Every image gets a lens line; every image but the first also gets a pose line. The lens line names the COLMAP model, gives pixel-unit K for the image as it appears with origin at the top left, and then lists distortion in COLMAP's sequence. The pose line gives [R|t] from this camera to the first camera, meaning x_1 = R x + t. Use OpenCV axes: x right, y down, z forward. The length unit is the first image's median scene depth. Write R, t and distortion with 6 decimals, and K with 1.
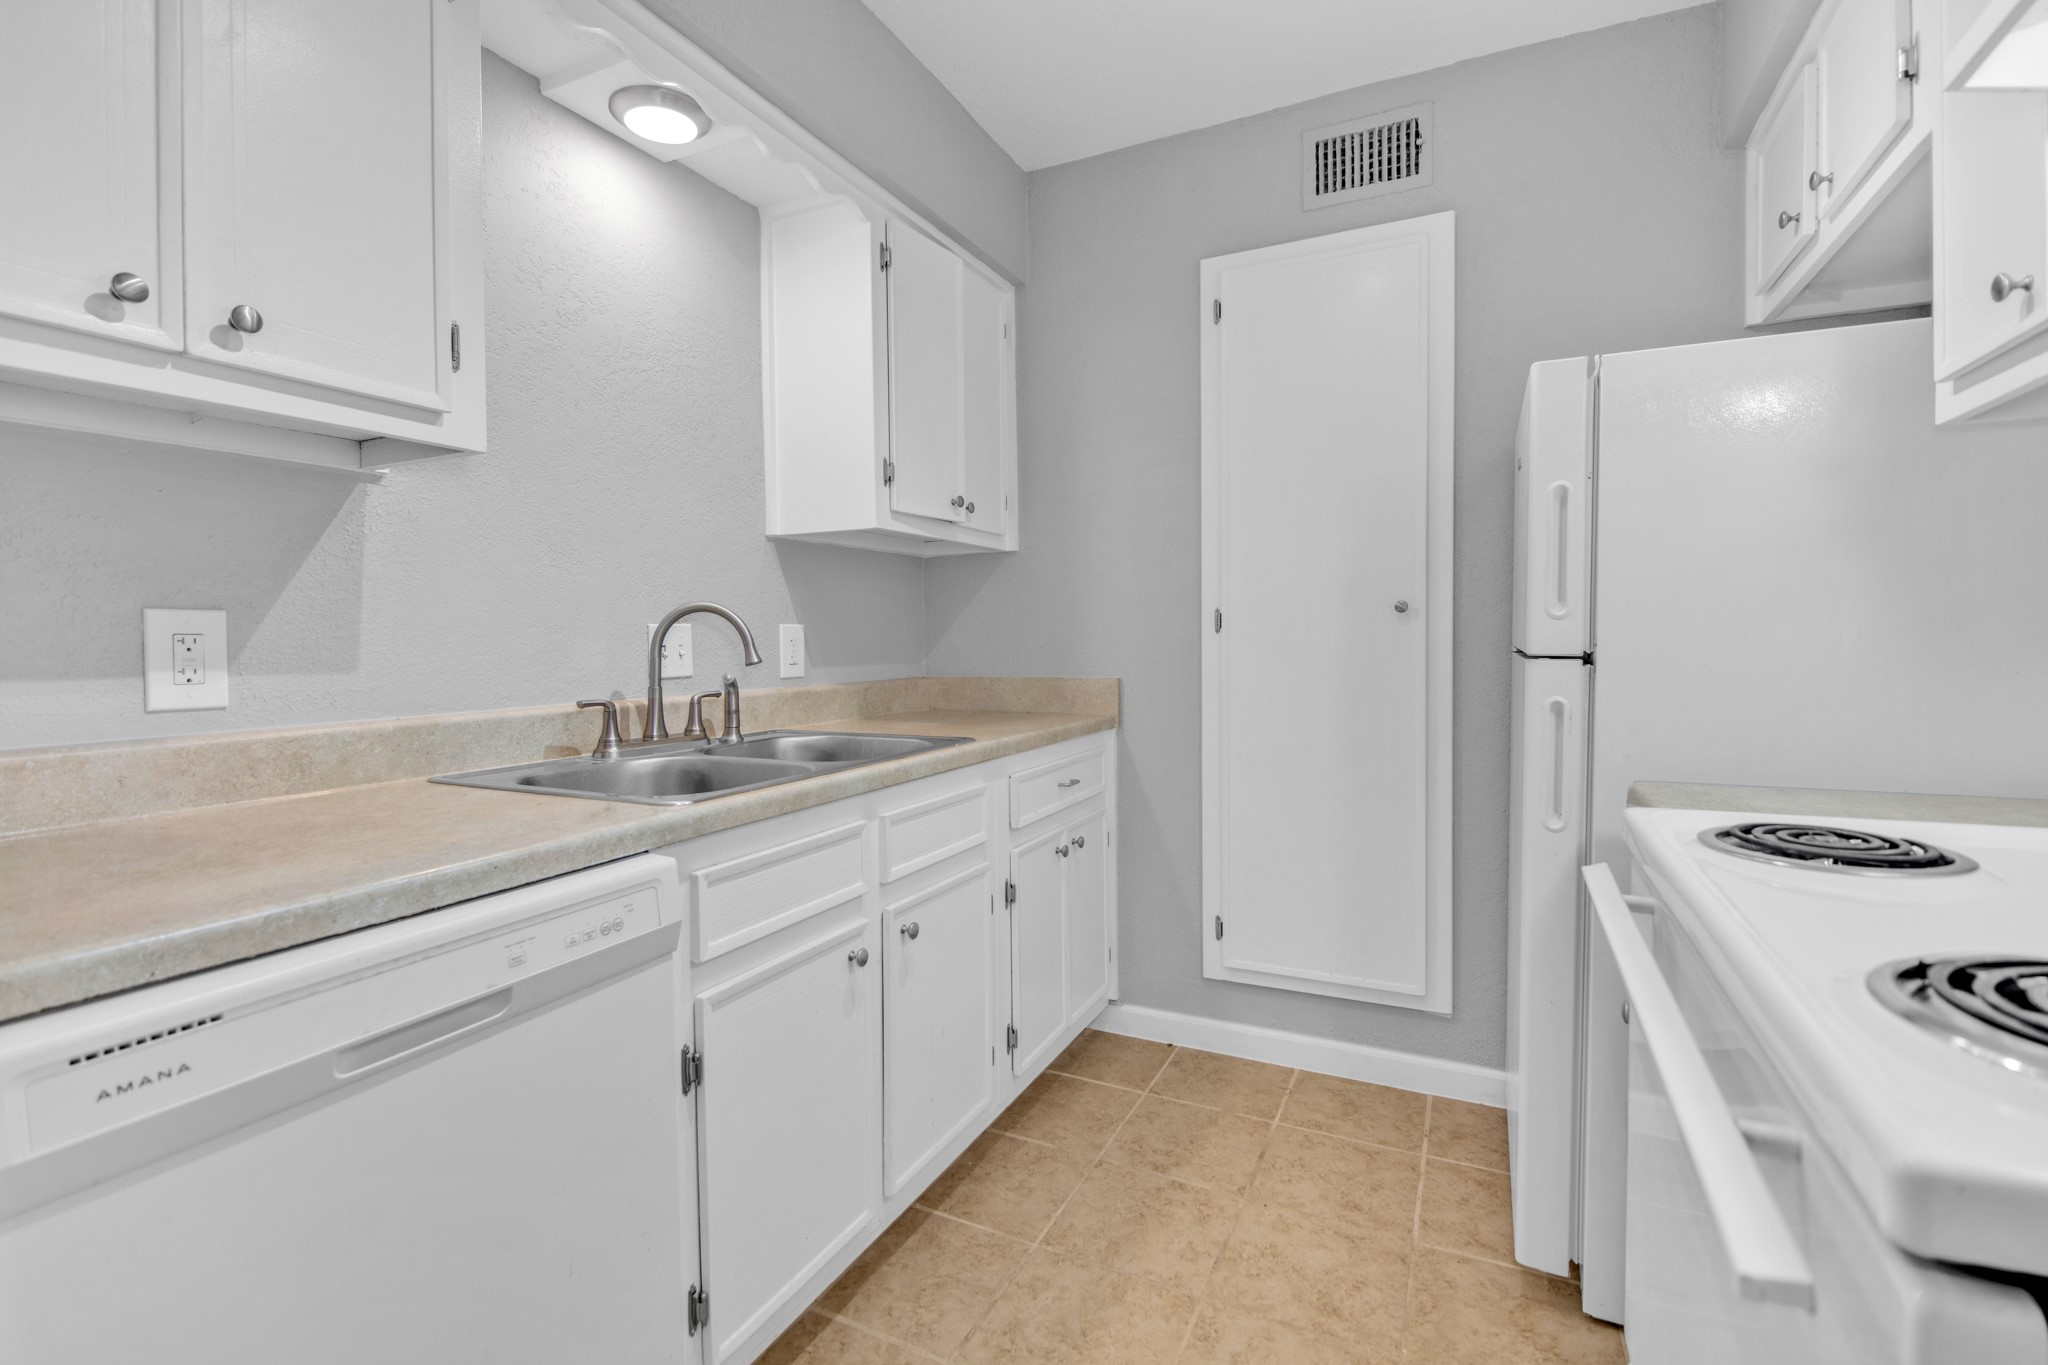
lens RADIAL K [[925.8, 0, 1009.9], [0, 925.8, 660.9], [0, 0, 1]] dist [0.003987, -0.009734]
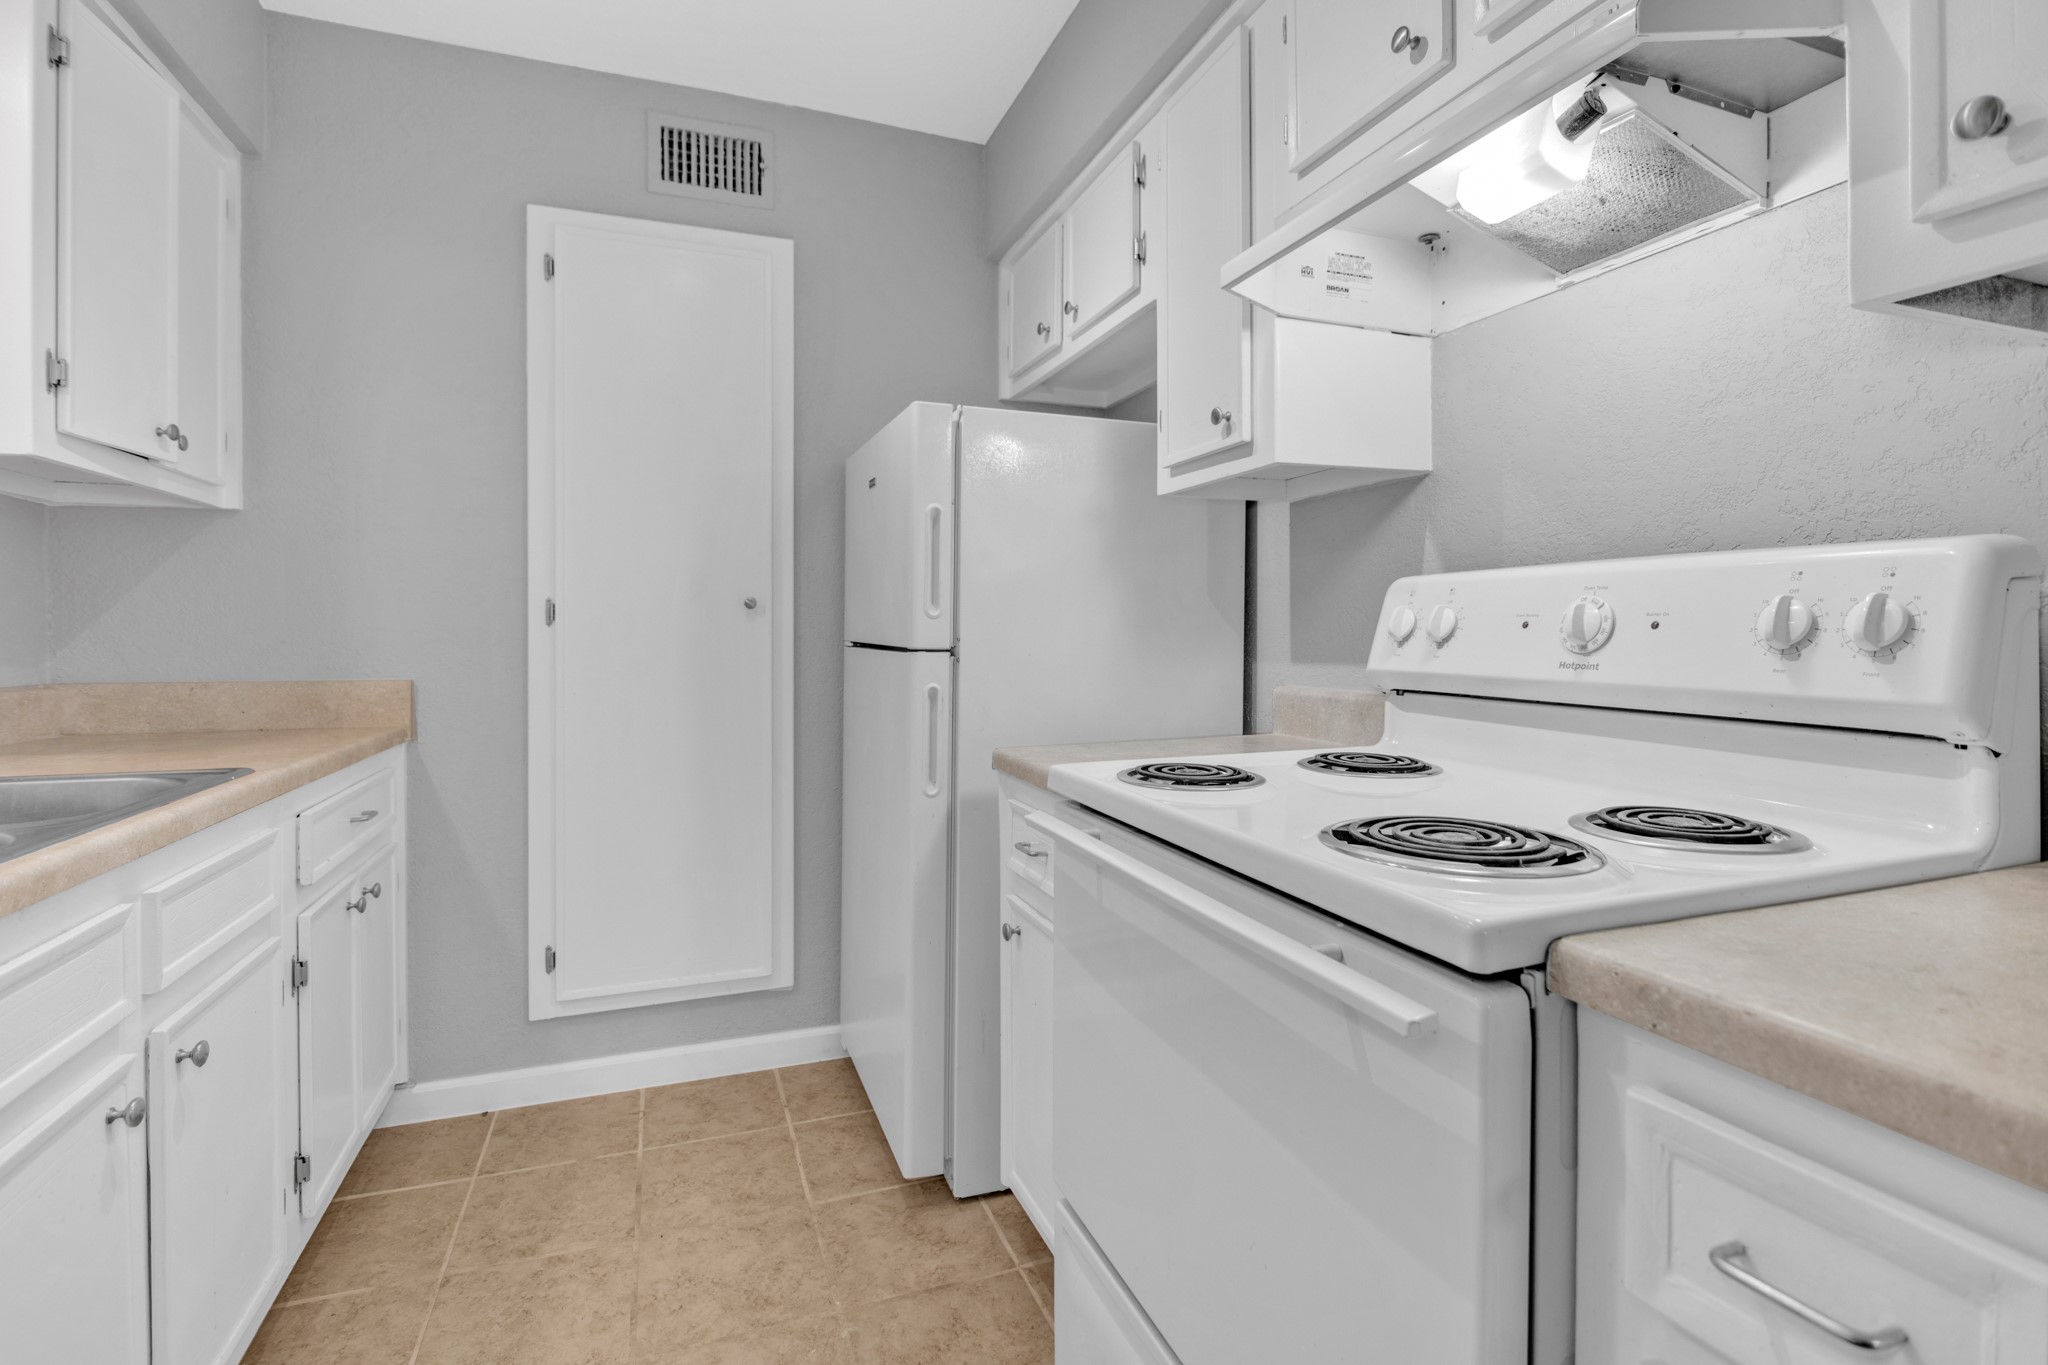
lens RADIAL K [[948.4, 0, 1017.8], [0, 948.4, 635.0], [0, 0, 1]] dist [0.003626, -0.010085]
pose [[0.683907, 0.008040, 0.729525, -0.159086], [0.009300, 0.999762, -0.019737, 0.000871], [-0.729510, 0.020283, 0.683669, 0.058857]]
